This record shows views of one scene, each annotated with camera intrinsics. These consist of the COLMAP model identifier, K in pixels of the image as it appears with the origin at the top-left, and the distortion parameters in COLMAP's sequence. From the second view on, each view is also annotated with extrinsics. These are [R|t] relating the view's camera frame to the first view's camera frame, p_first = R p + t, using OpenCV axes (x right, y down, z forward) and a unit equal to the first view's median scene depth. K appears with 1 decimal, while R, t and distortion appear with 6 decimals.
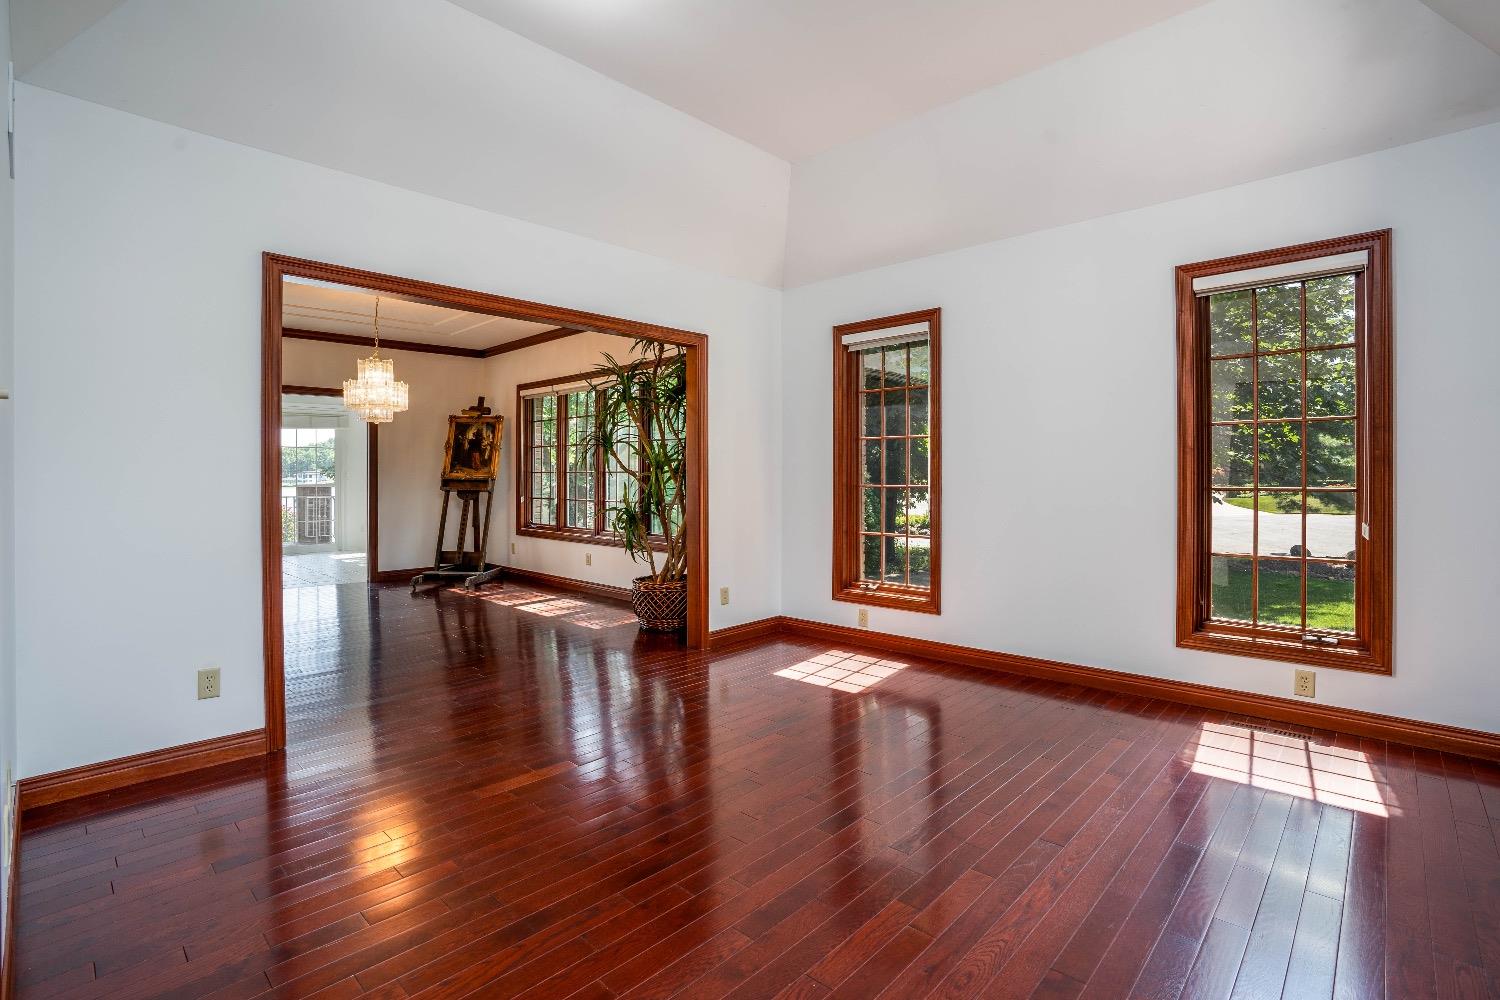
lens RADIAL K [[702.3, 0, 754.9], [0, 702.3, 497.5], [0, 0, 1]] dist [-0.071043, 0.030030]
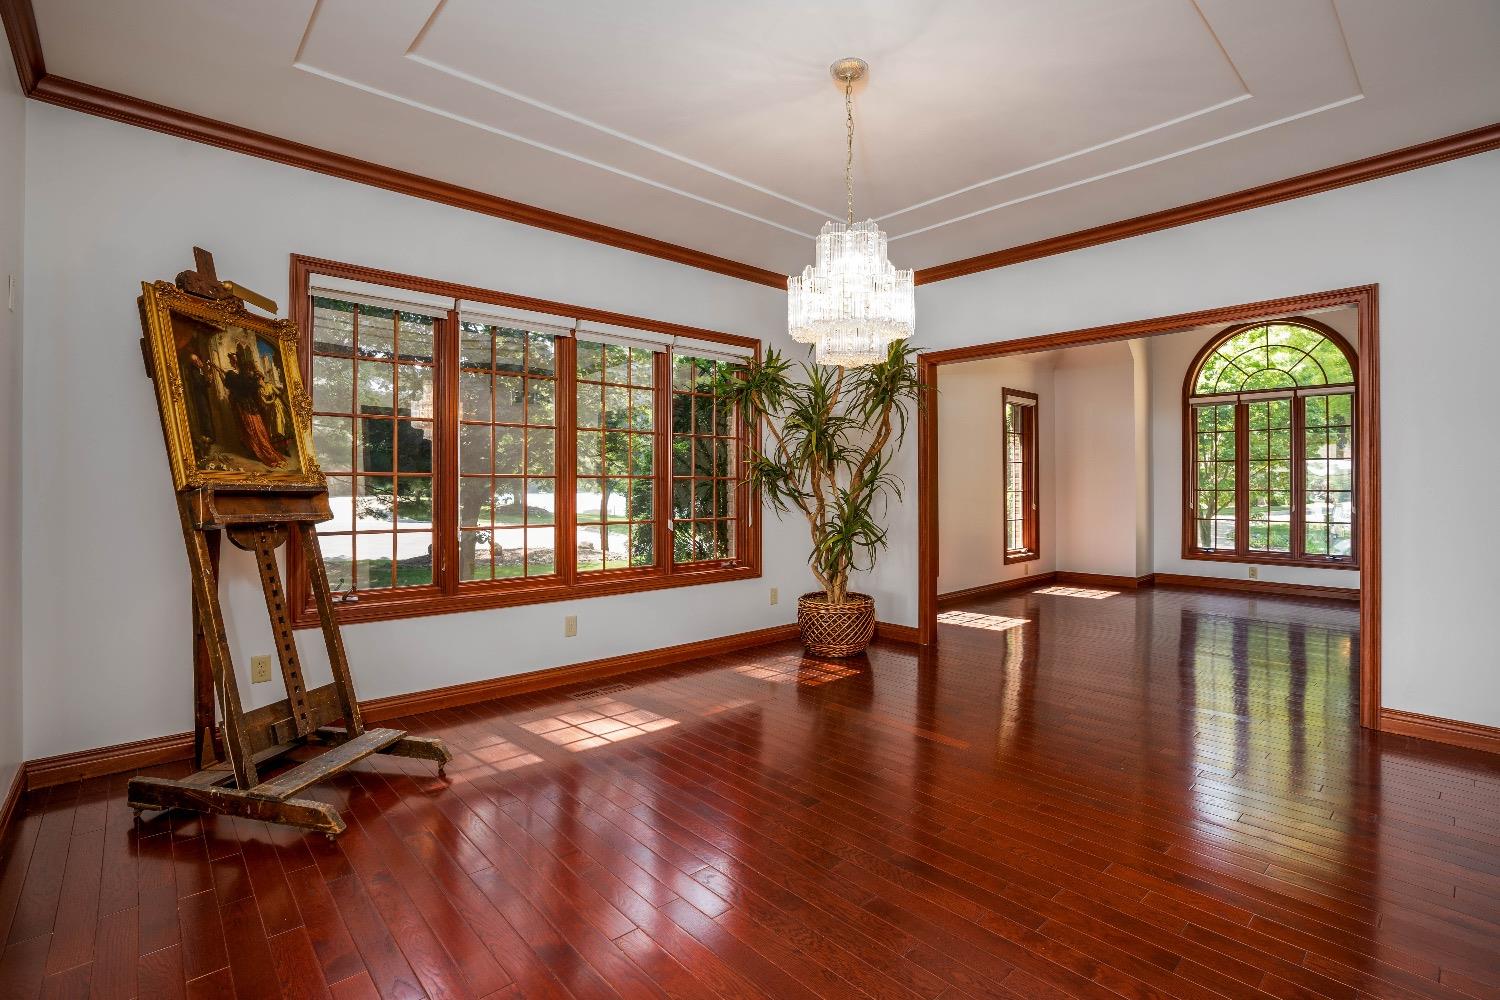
lens RADIAL K [[702.3, 0, 754.9], [0, 702.3, 497.5], [0, 0, 1]] dist [-0.071043, 0.030030]
pose [[0.092522, -0.022359, 0.995460, -0.721020], [0.014108, 0.999677, 0.021142, -0.025428], [-0.995611, 0.012088, 0.092807, 0.710743]]
